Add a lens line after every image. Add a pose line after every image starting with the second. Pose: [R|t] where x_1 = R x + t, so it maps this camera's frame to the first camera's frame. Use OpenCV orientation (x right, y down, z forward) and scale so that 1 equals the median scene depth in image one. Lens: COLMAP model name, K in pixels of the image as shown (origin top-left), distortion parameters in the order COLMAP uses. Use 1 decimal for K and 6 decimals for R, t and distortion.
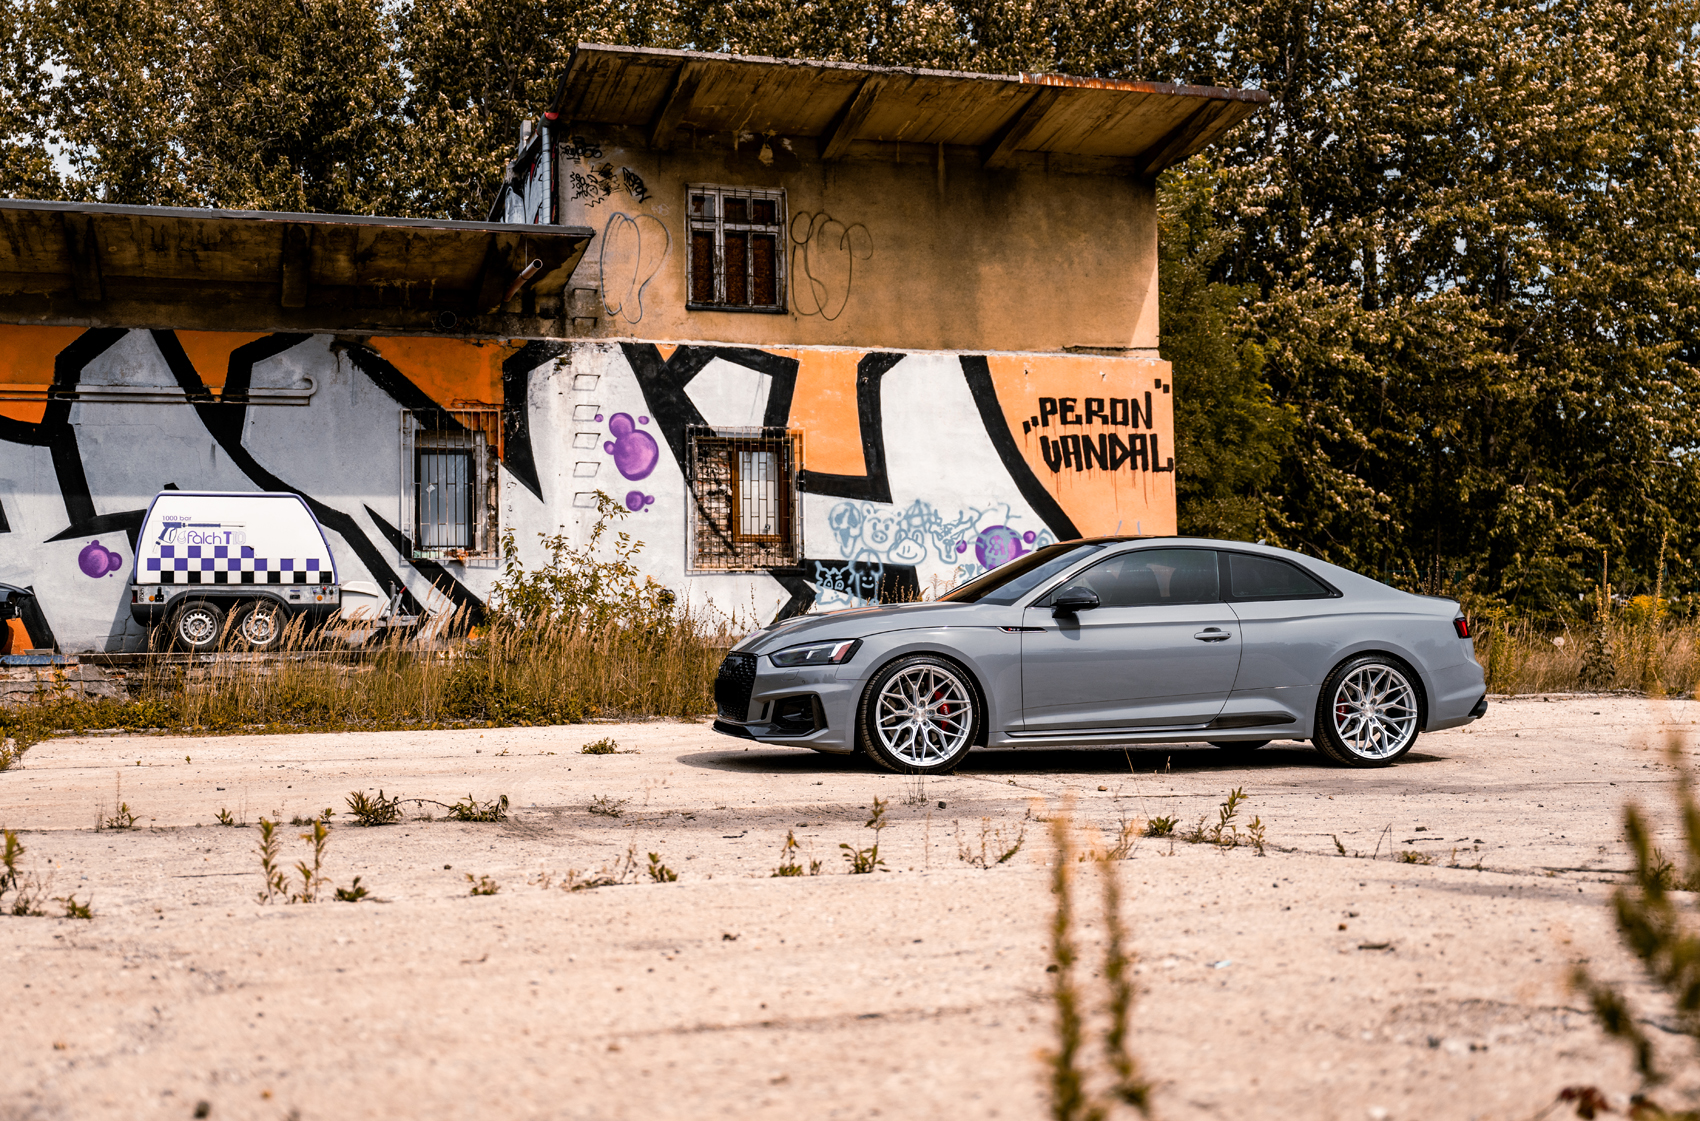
lens RADIAL K [[1909.7, 0, 833.5], [0, 1909.7, 566.2], [0, 0, 1]] dist [-0.001967, 0.000000]
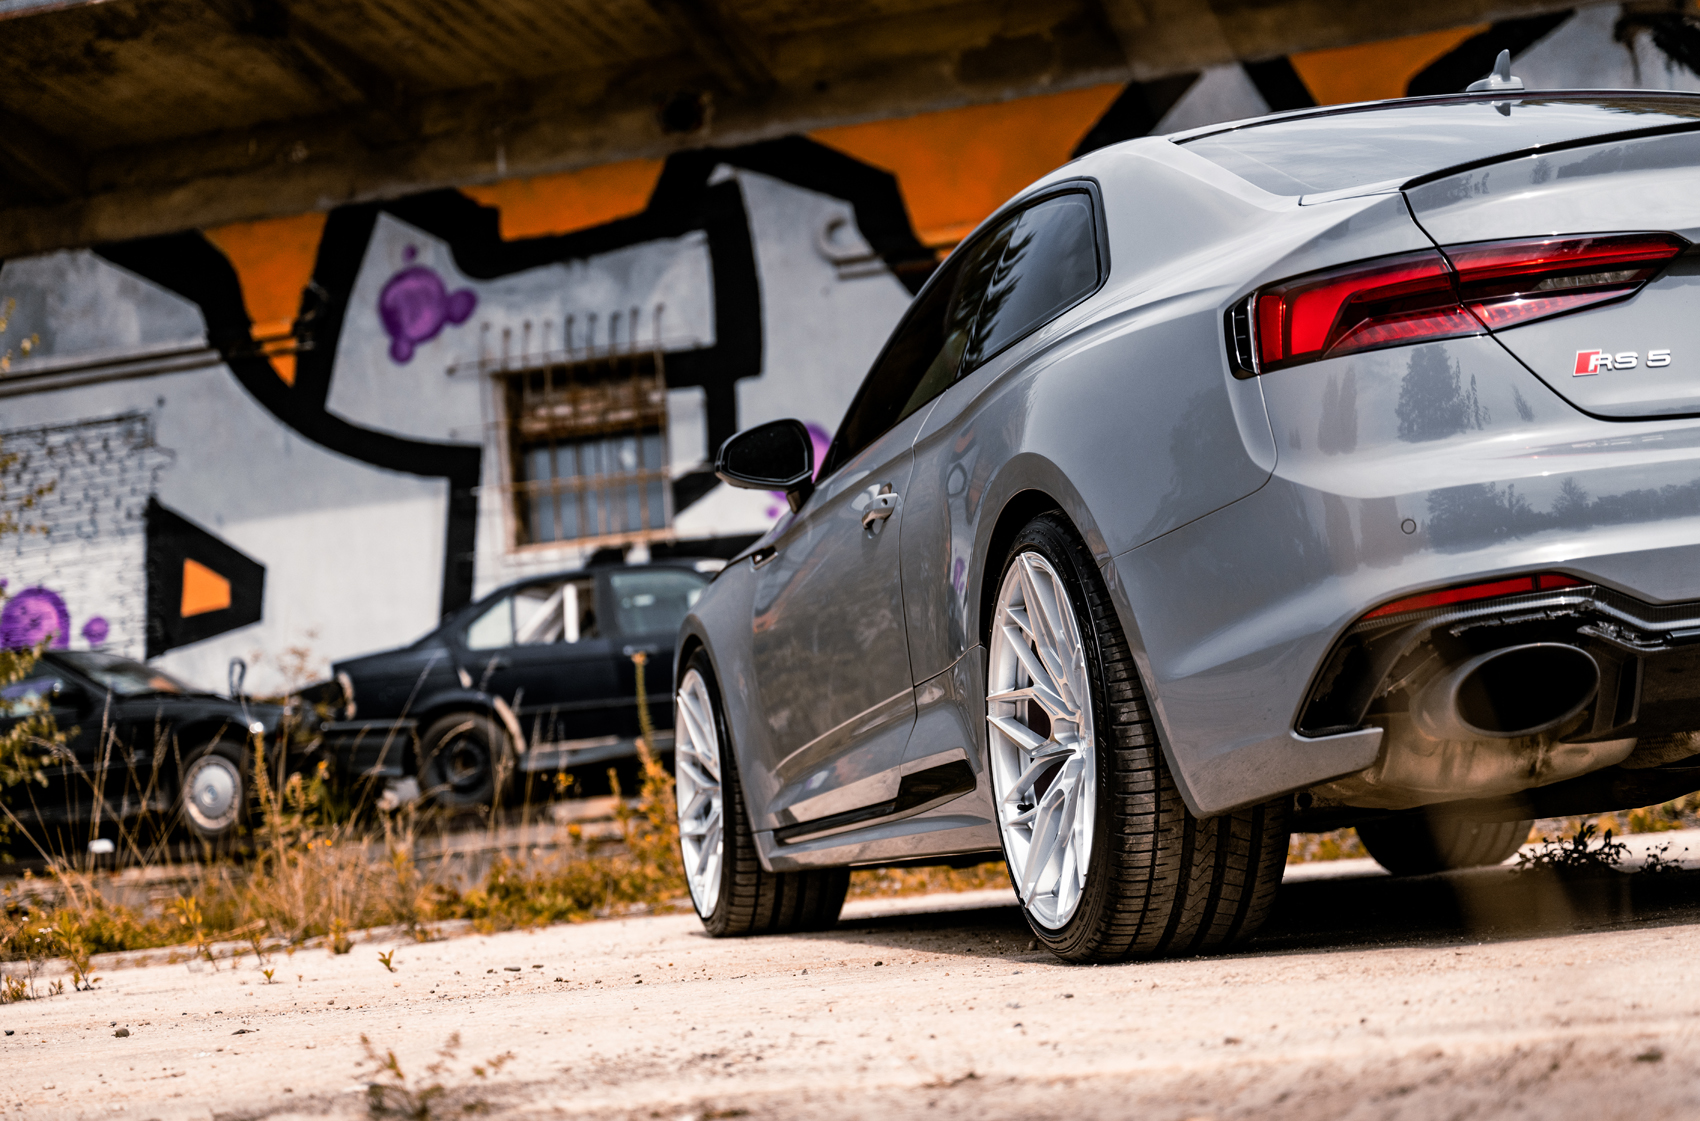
lens RADIAL K [[3509.3, 0, 935.9], [0, 3509.3, 550.1], [0, 0, 1]] dist [0.007917, 0.000000]
pose [[0.813182, -0.108695, -0.571770, 0.060379], [0.101507, 0.993836, -0.044567, 0.024691], [0.573089, -0.021798, 0.819203, 0.215672]]
